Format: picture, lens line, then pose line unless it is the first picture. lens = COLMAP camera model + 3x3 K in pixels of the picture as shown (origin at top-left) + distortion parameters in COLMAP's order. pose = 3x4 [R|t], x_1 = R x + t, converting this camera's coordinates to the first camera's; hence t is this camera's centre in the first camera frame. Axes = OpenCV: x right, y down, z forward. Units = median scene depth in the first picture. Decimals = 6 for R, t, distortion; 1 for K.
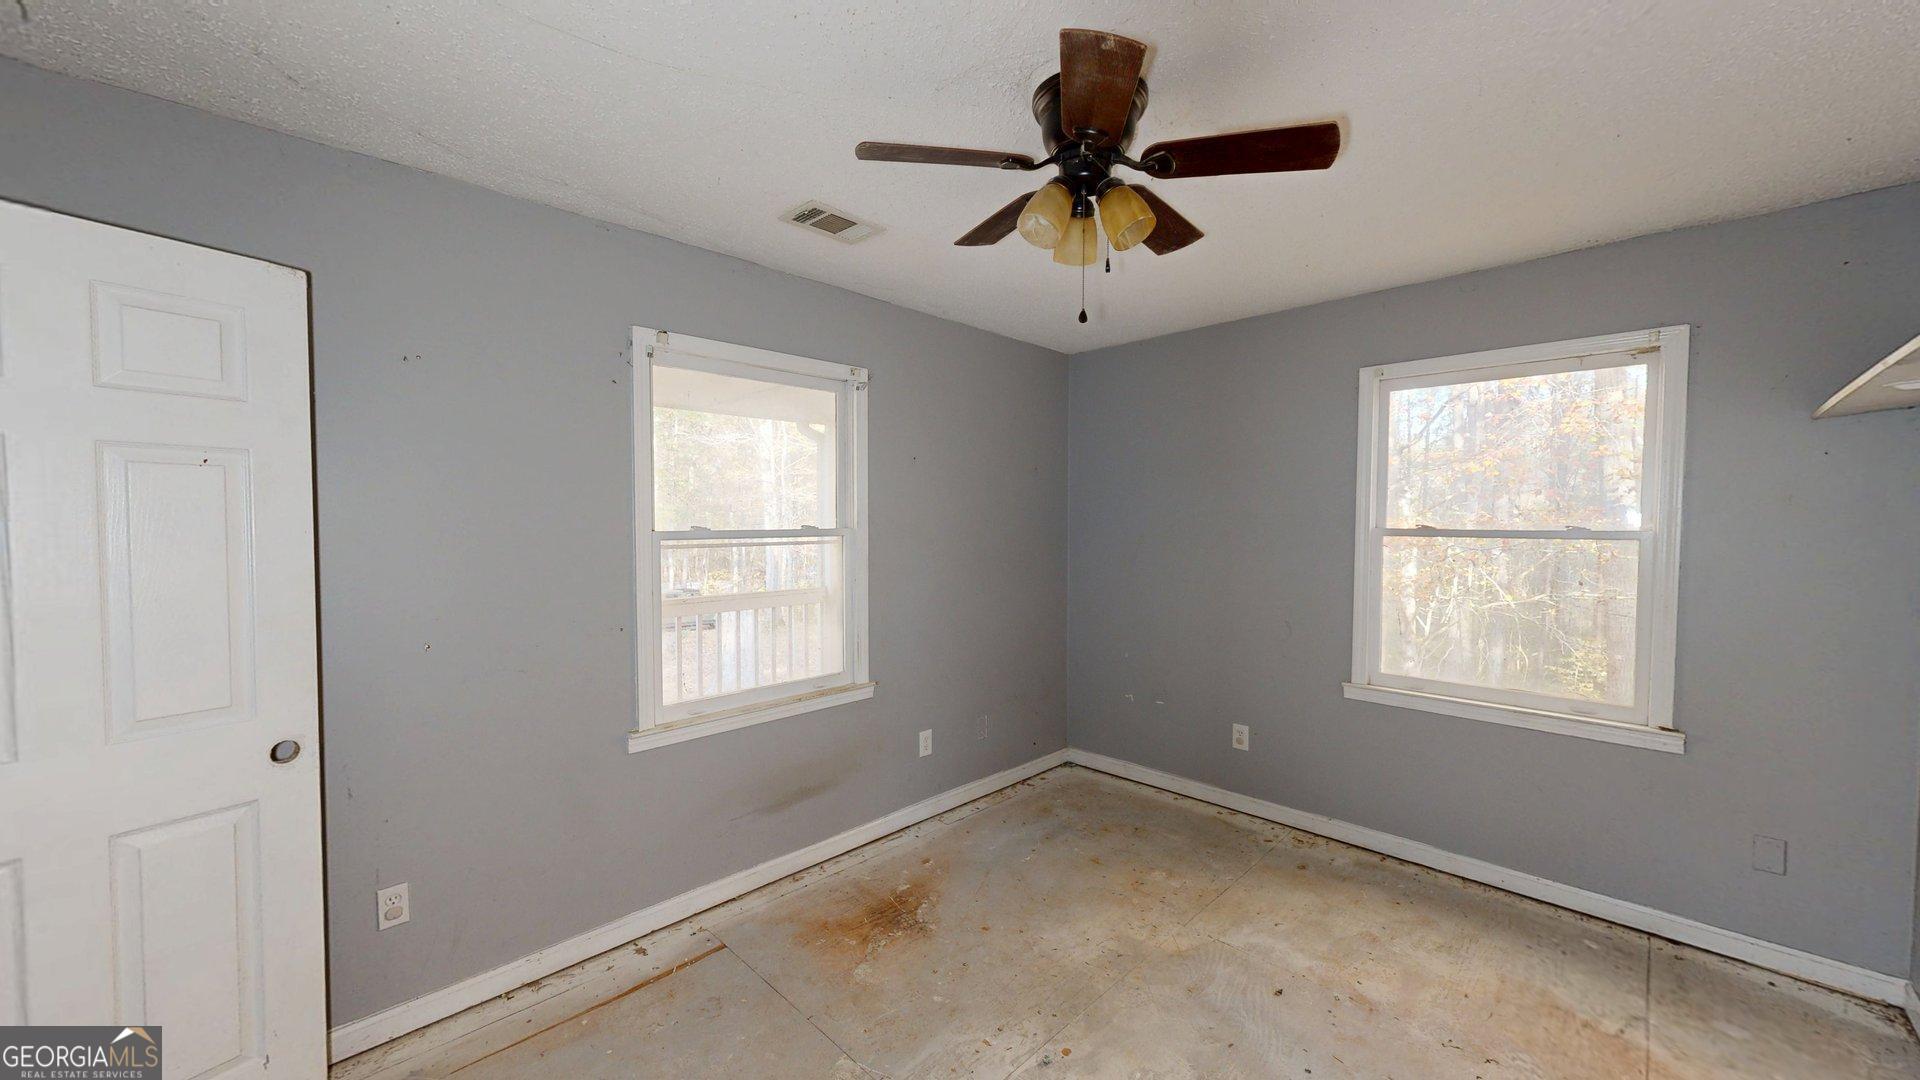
lens RADIAL K [[706.7, 0, 995.1], [0, 706.7, 546.5], [0, 0, 1]] dist [0.001317, 0.000189]
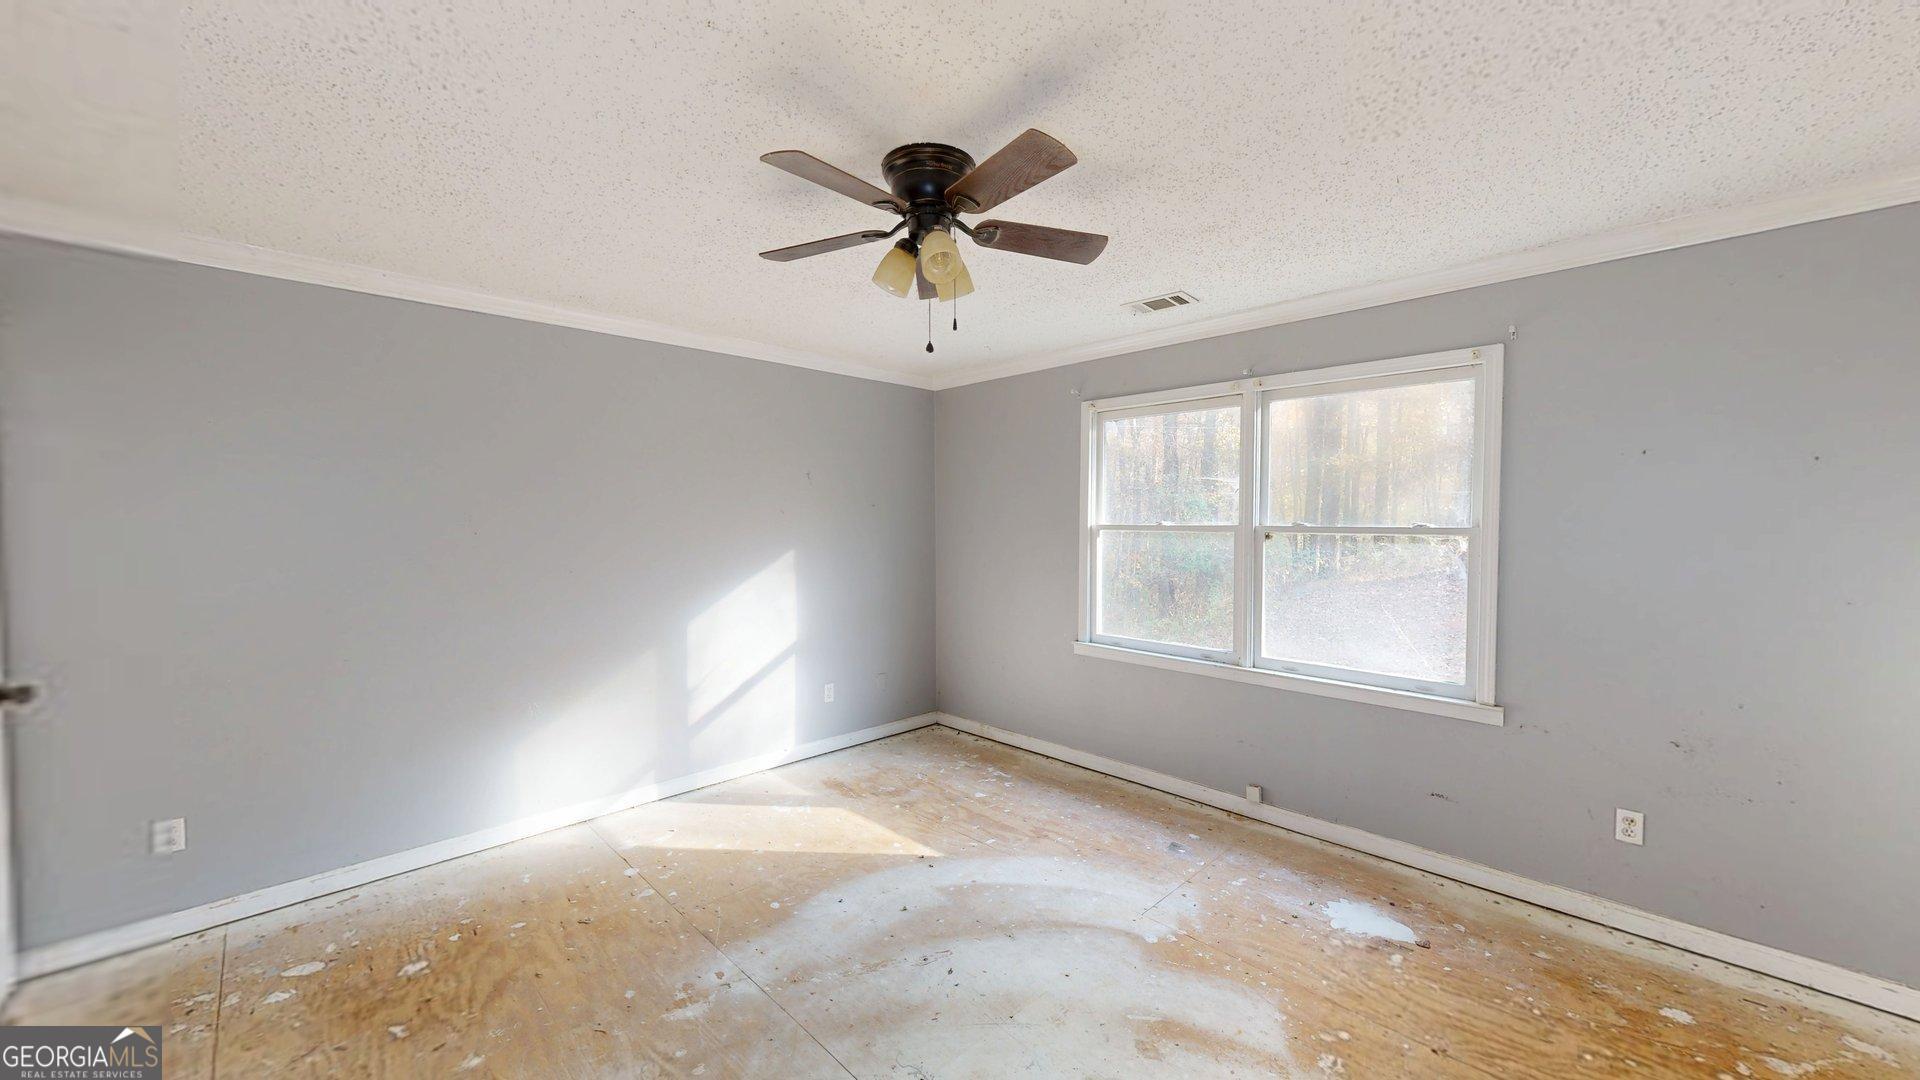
lens RADIAL K [[706.7, 0, 972.1], [0, 706.7, 550.6], [0, 0, 1]] dist [0.001317, 0.000189]
pose [[0.999957, 0.004151, -0.008314, 0.253474], [-0.004060, 0.999932, 0.010915, 0.007001], [0.008359, -0.010881, 0.999906, -0.249625]]
